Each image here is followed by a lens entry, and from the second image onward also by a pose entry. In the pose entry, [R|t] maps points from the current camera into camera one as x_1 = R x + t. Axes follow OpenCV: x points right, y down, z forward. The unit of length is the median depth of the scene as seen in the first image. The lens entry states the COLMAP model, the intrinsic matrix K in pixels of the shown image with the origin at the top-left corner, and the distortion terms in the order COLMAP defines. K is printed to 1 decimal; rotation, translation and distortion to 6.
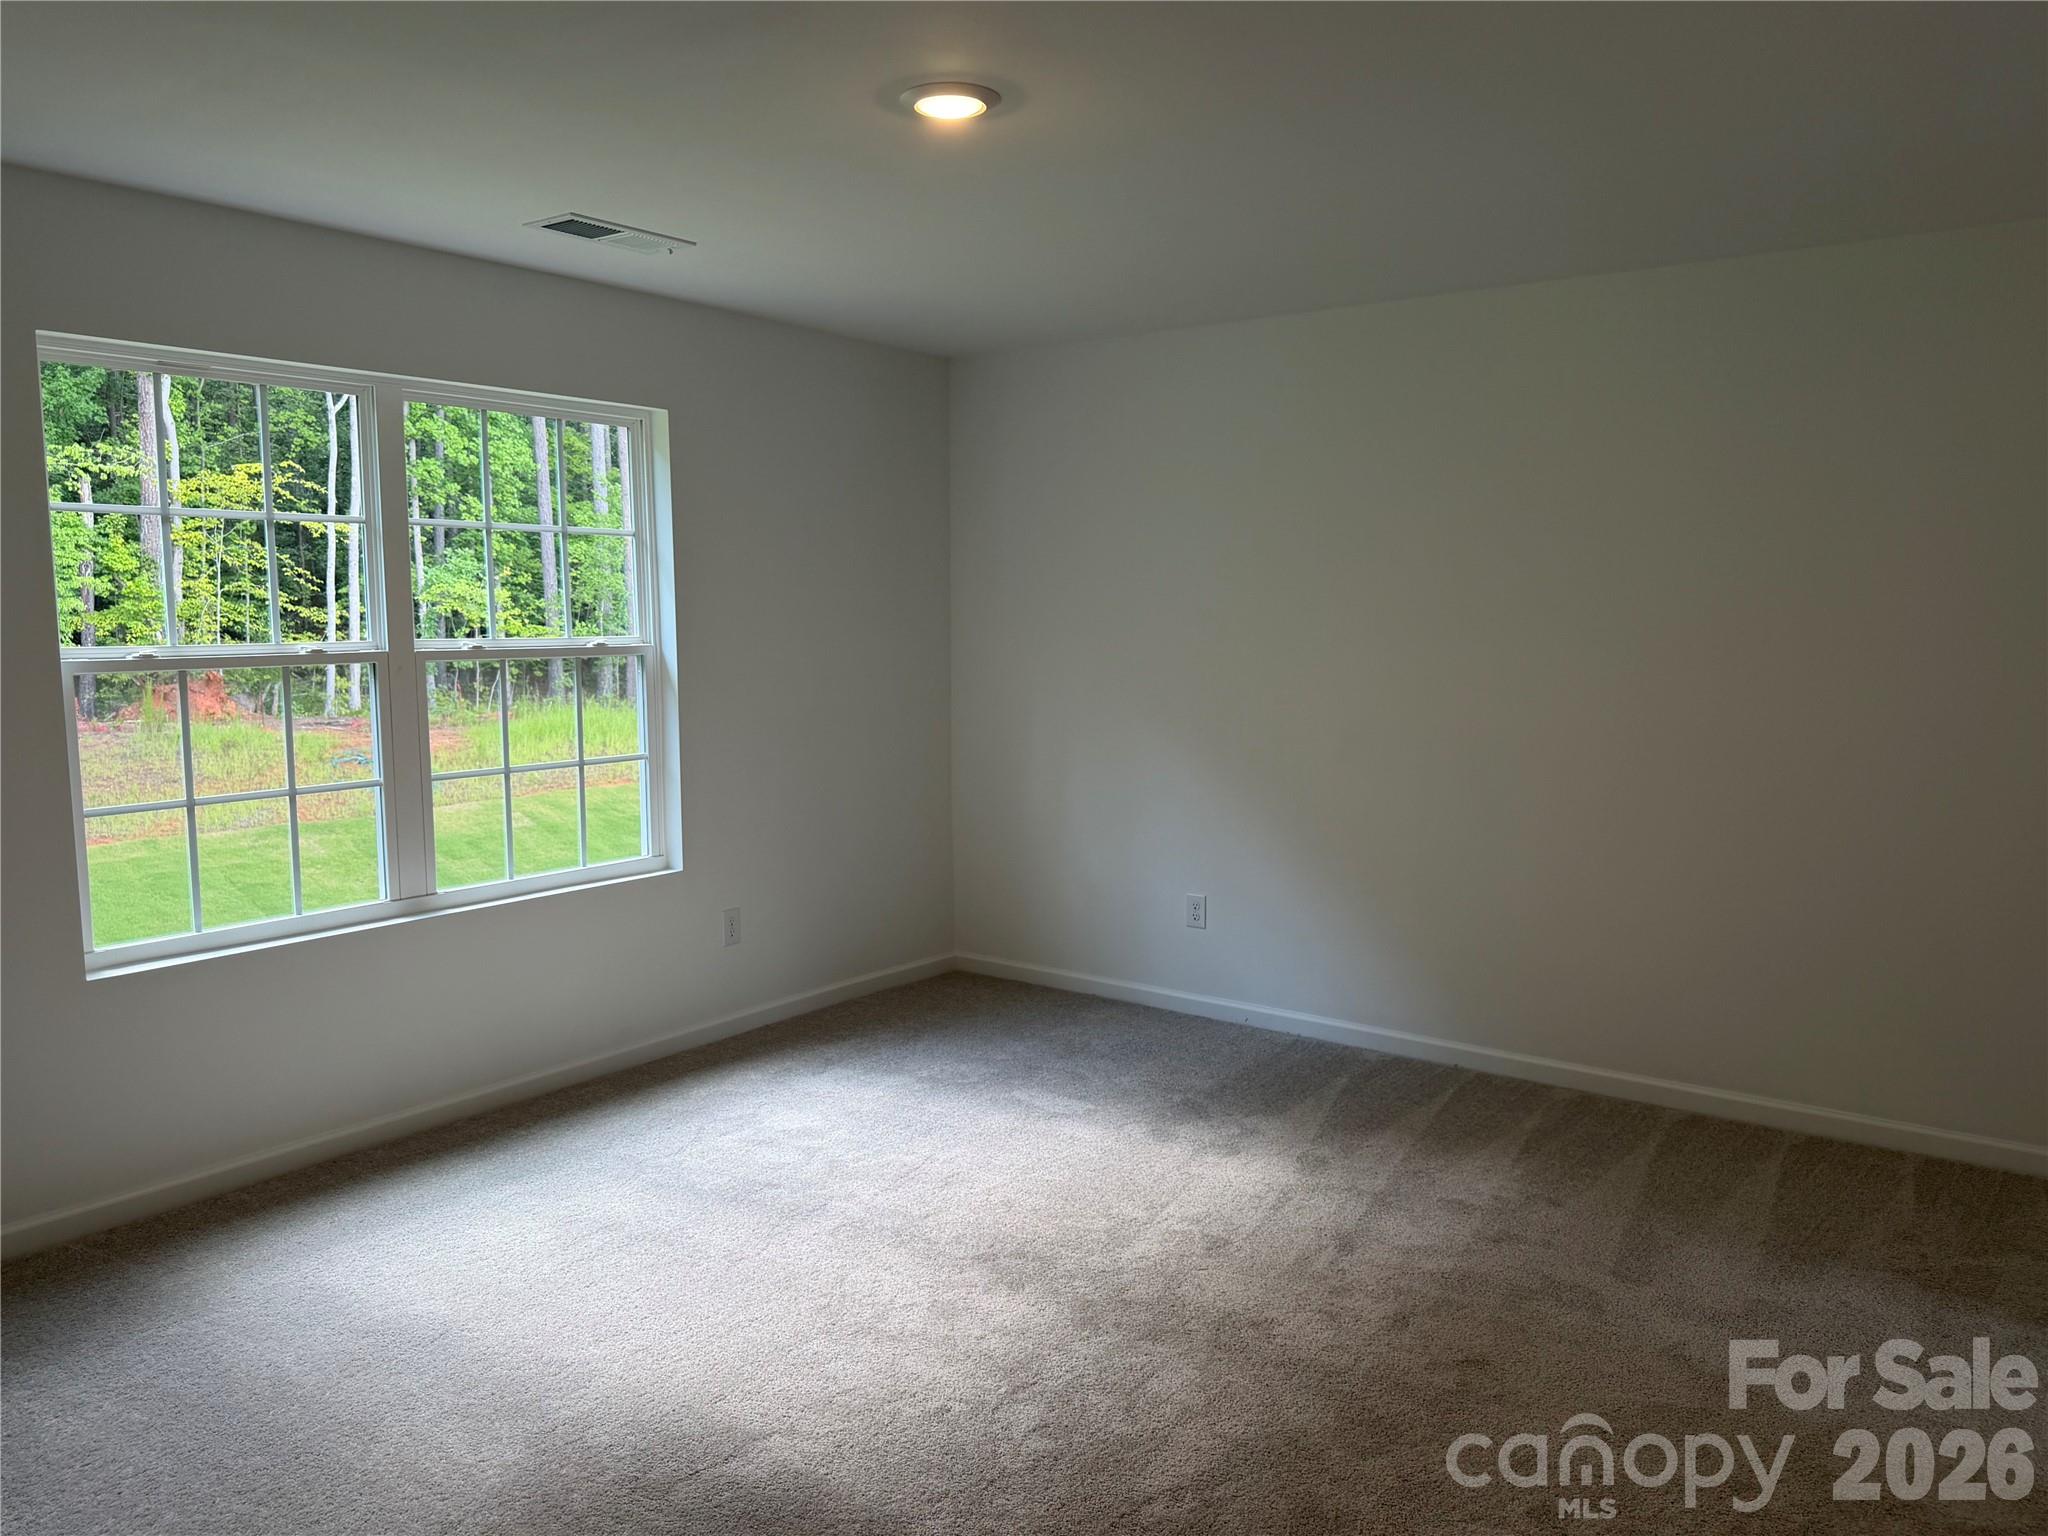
lens RADIAL K [[1508.2, 0, 1024.0], [0, 1508.2, 768.0], [0, 0, 1]] dist [-0.006539, -0.006100]
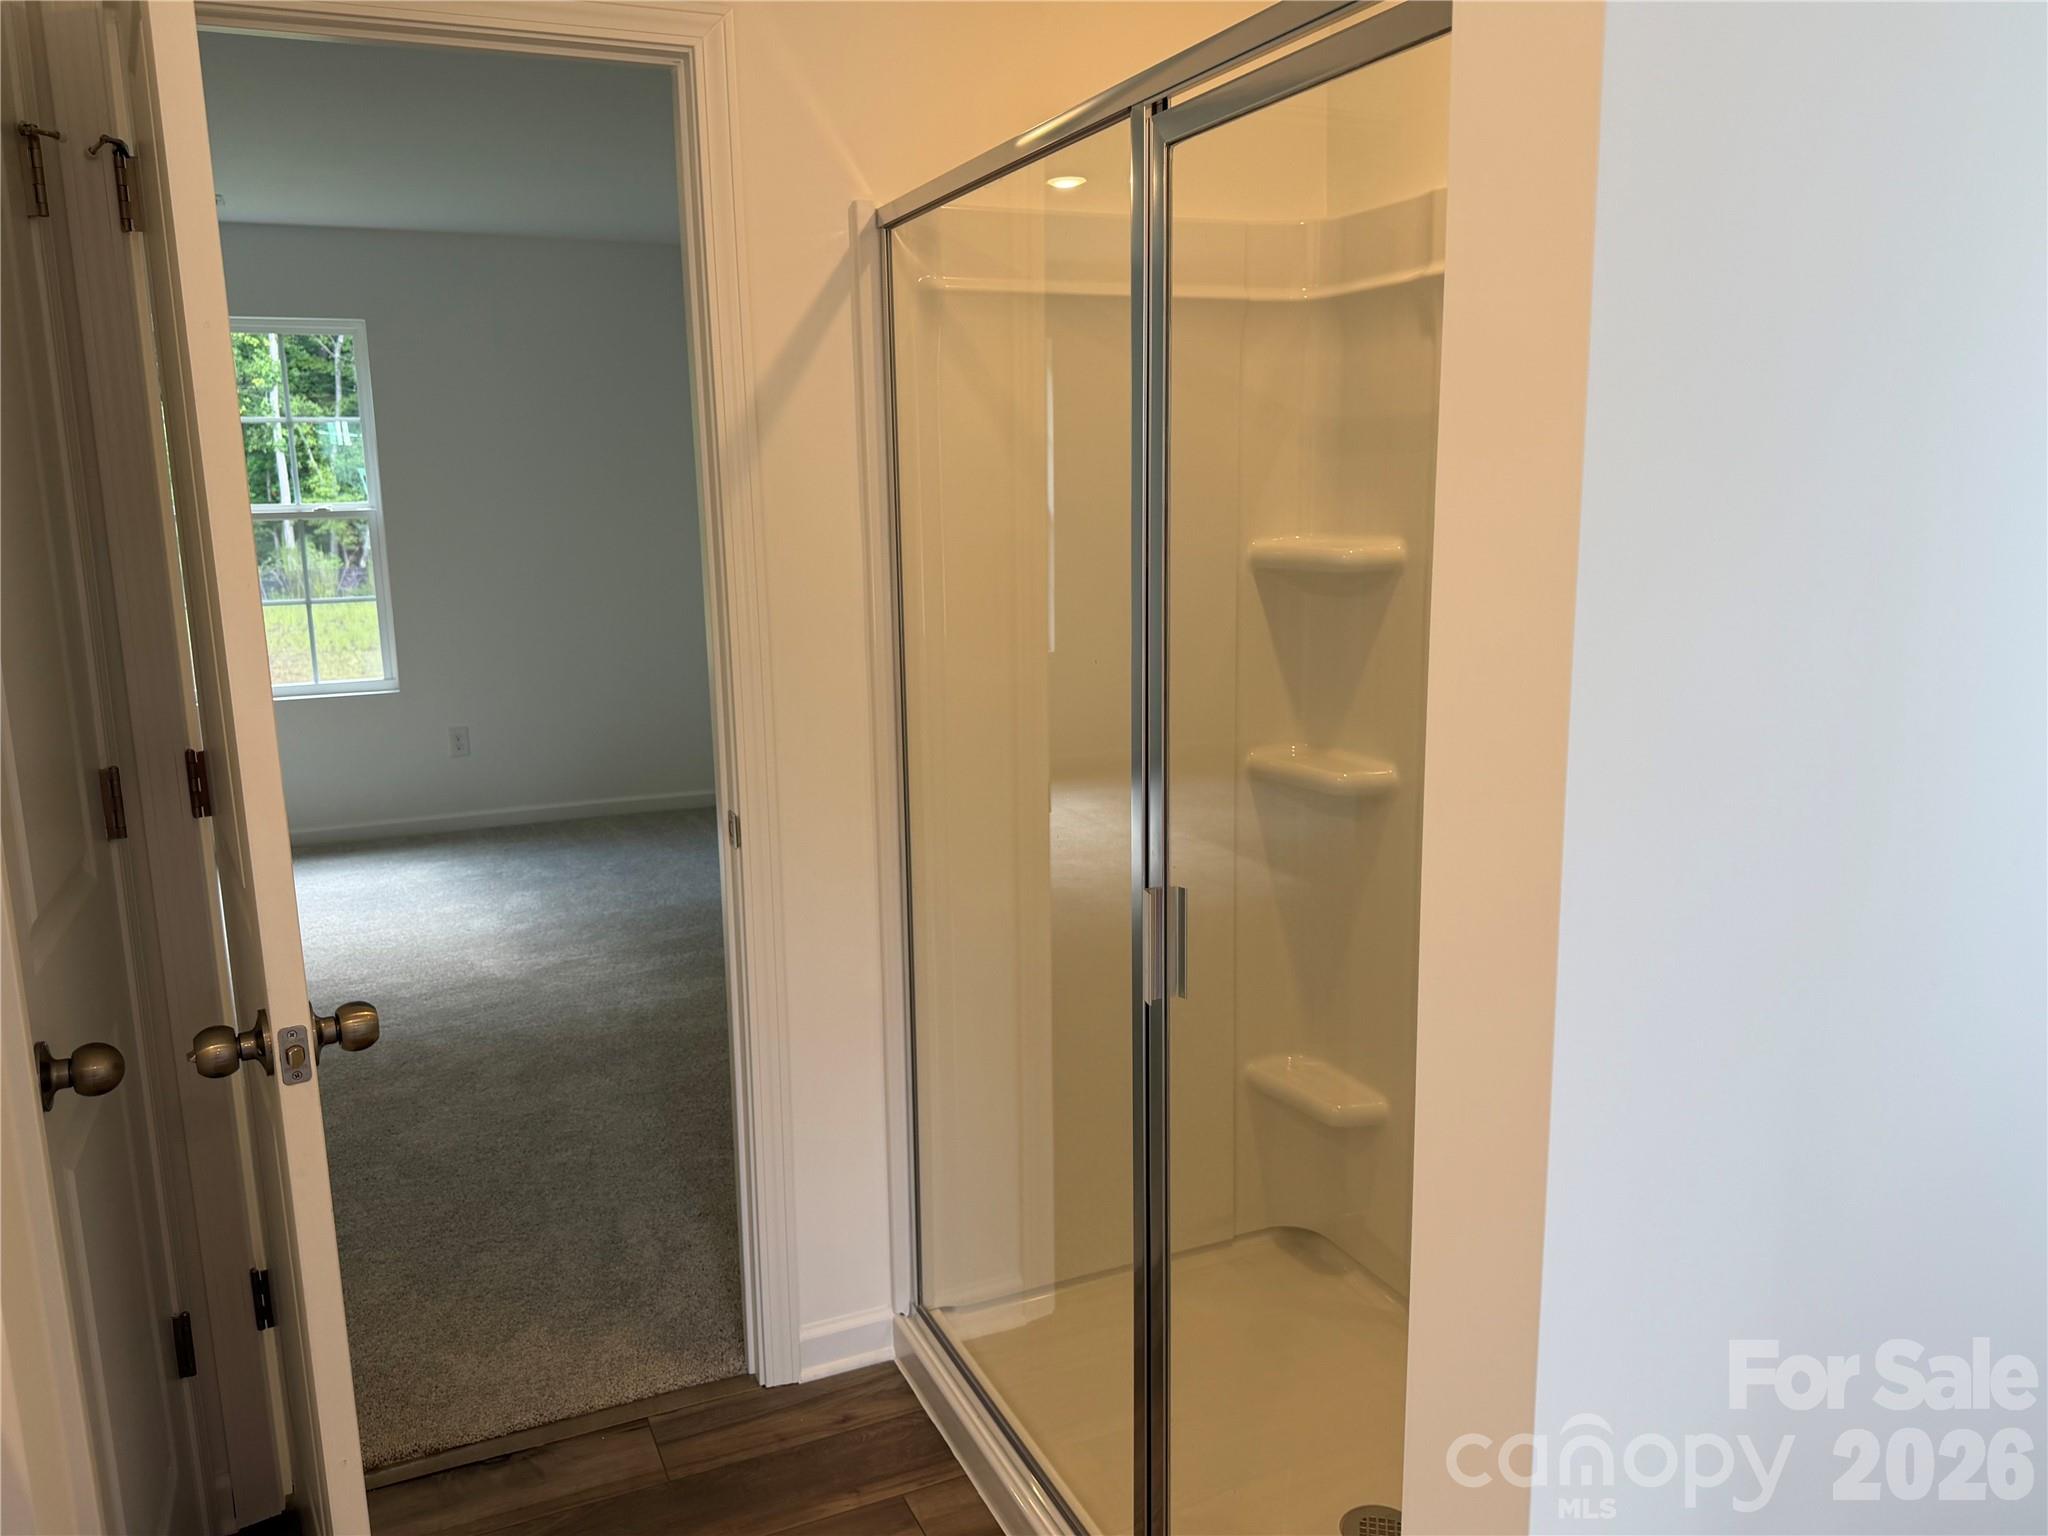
lens RADIAL K [[1508.2, 0, 1024.0], [0, 1508.2, 768.0], [0, 0, 1]] dist [-0.006539, -0.006100]
pose [[0.878755, 0.078594, -0.470757, 0.960036], [-0.041537, 0.995200, 0.088613, -0.001691], [0.475462, -0.058315, 0.877801, 0.166407]]
